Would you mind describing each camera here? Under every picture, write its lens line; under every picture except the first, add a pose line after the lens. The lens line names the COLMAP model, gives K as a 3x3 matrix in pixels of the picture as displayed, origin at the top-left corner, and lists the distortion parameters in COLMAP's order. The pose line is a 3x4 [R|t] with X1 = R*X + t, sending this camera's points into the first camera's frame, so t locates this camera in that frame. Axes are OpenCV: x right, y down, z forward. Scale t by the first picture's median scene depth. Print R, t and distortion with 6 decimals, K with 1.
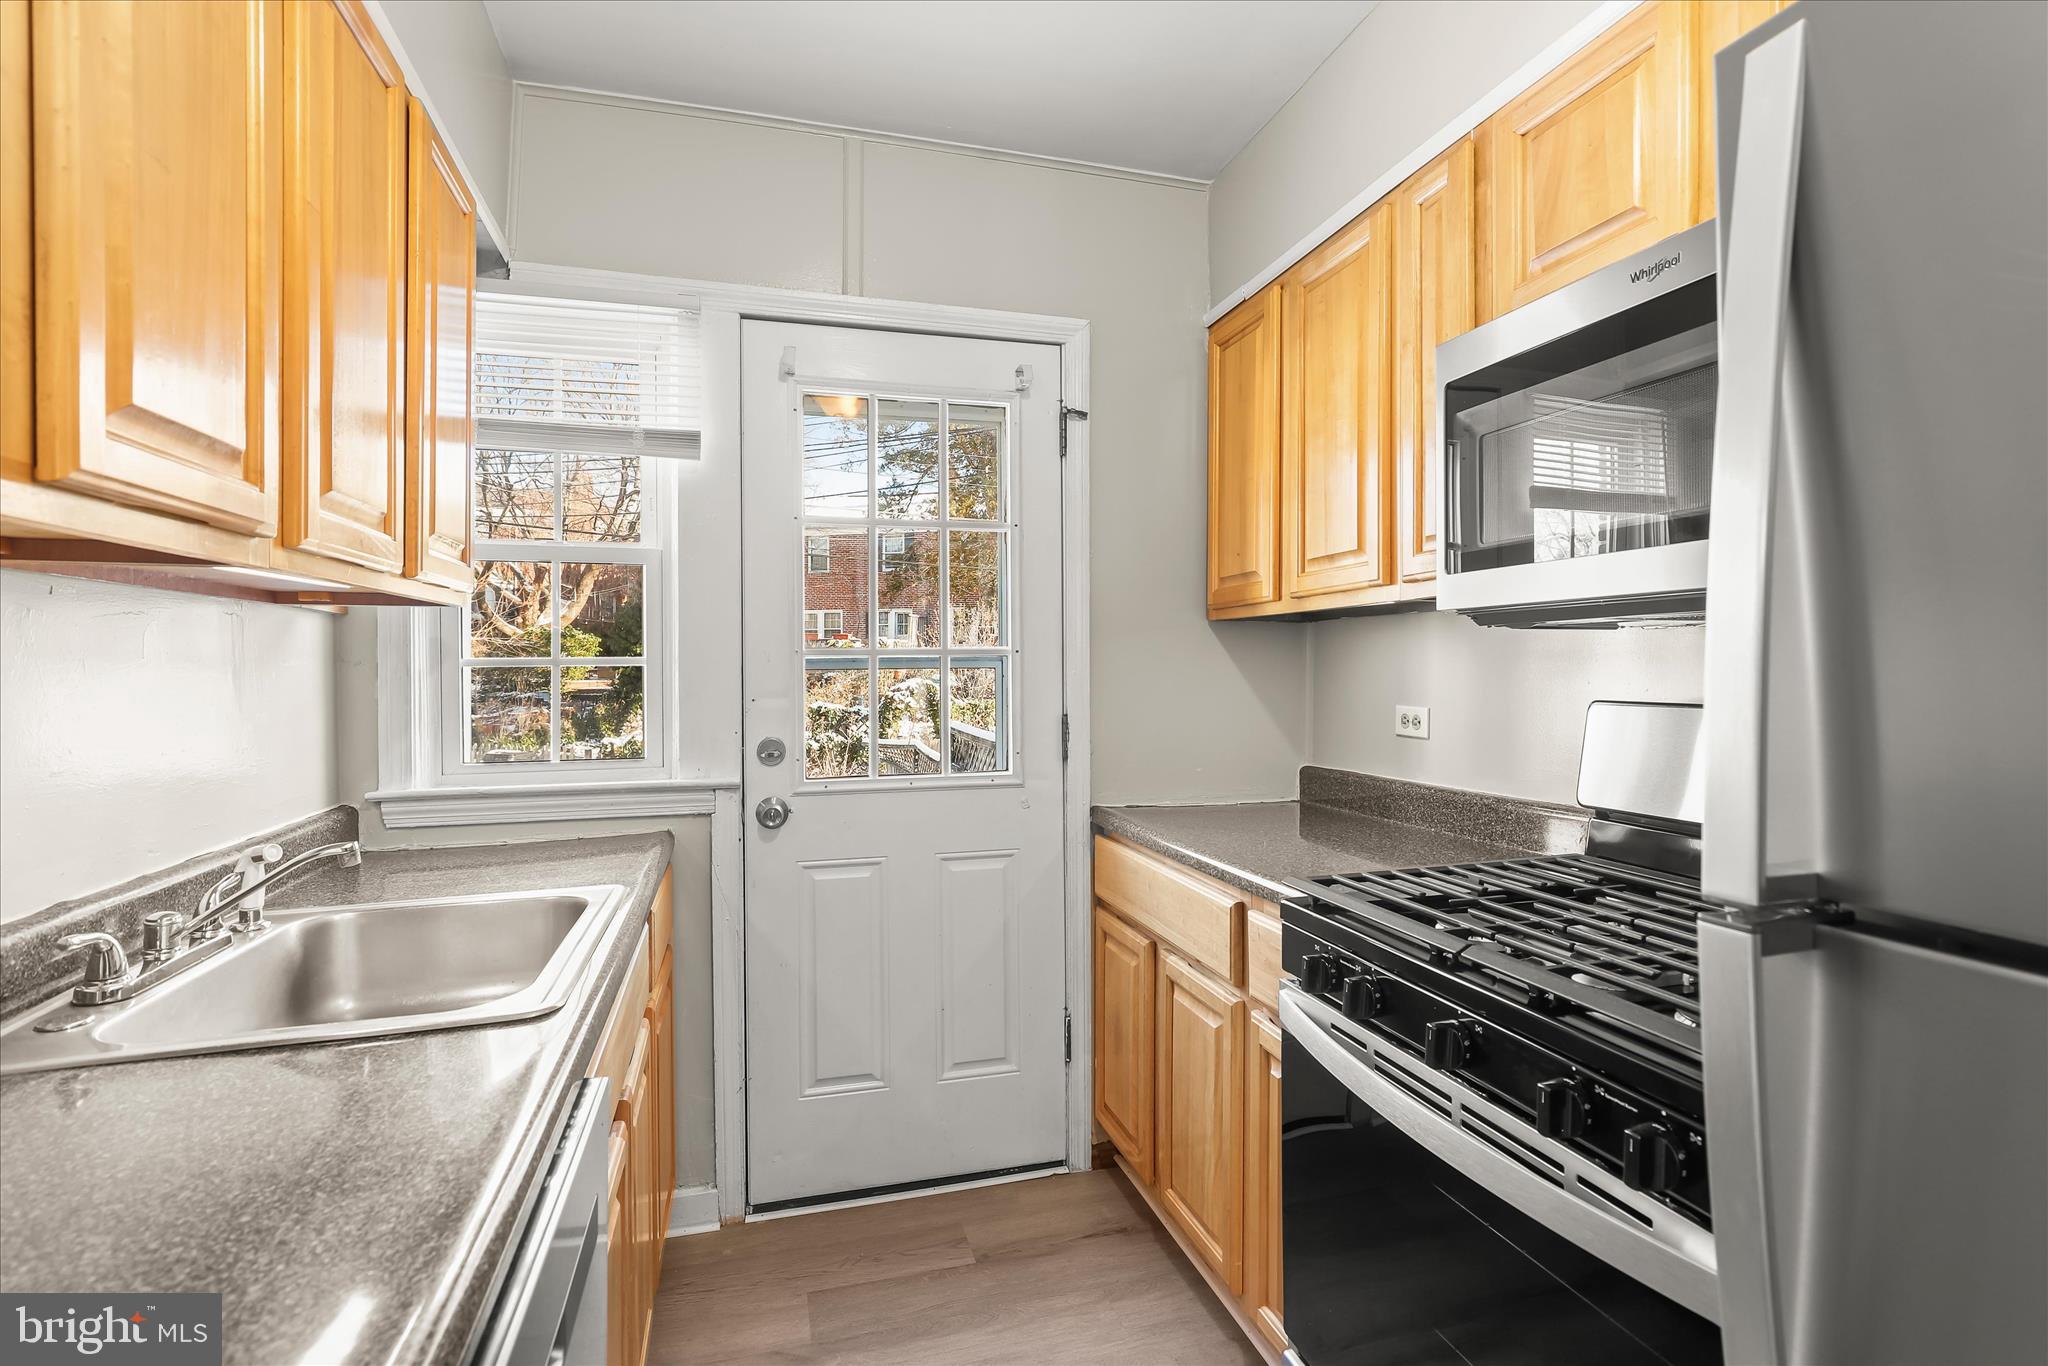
lens RADIAL K [[959.5, 0, 1024.0], [0, 959.5, 683.0], [0, 0, 1]] dist [-0.013327, 0.000068]
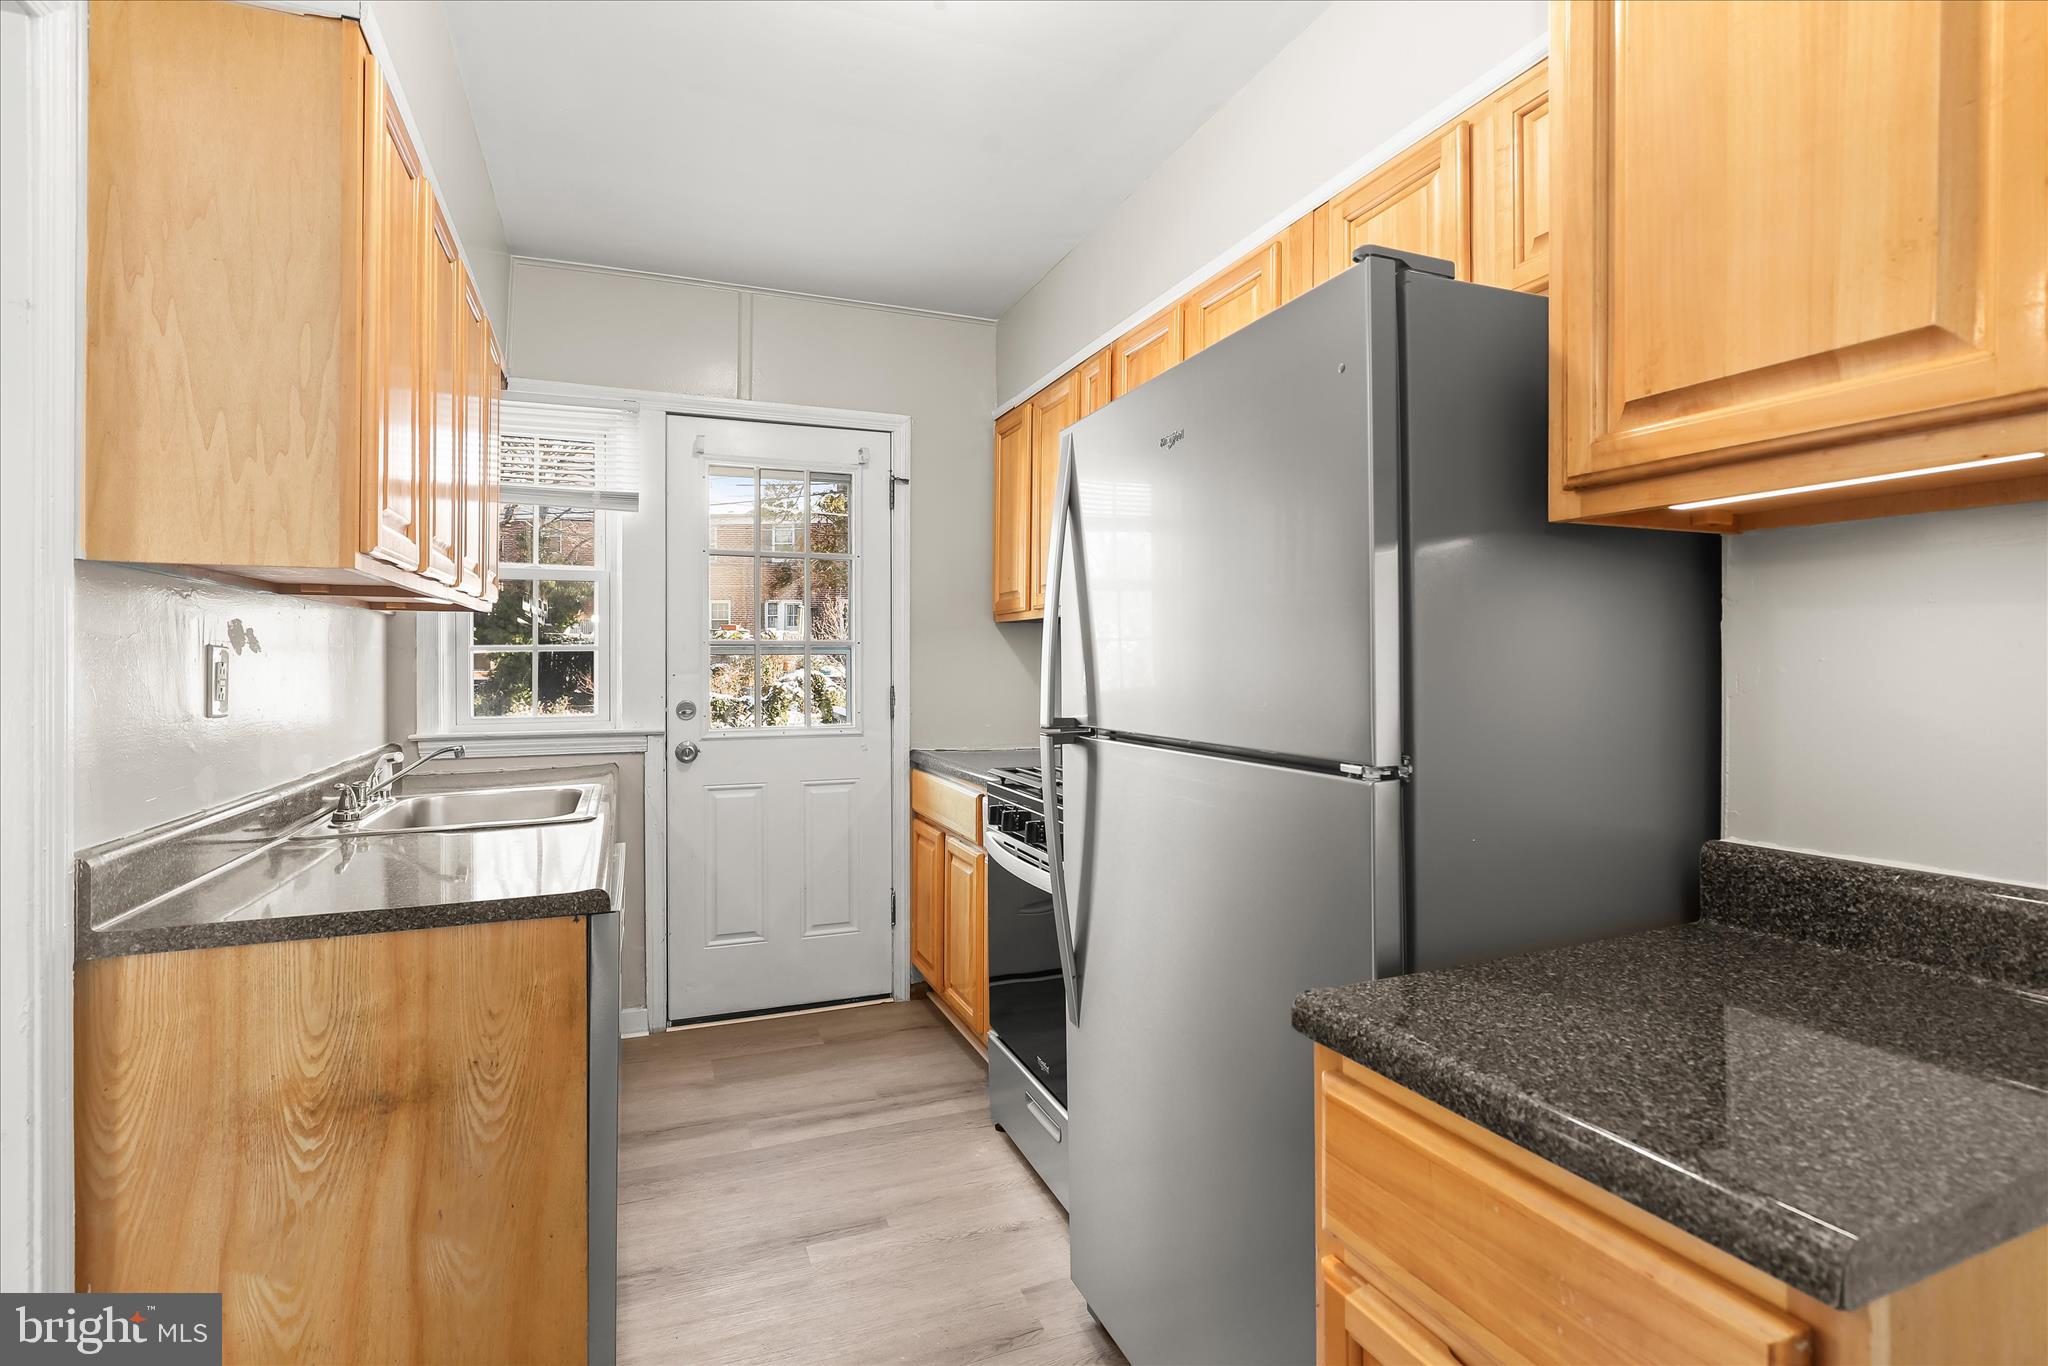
lens RADIAL K [[956.7, 0, 1018.9], [0, 956.7, 670.1], [0, 0, 1]] dist [-0.008824, -0.000441]
pose [[0.994366, 0.003236, 0.105949, 0.086263], [-0.002634, 0.999980, -0.005819, 0.017329], [-0.105966, 0.005507, 0.994355, -0.501893]]
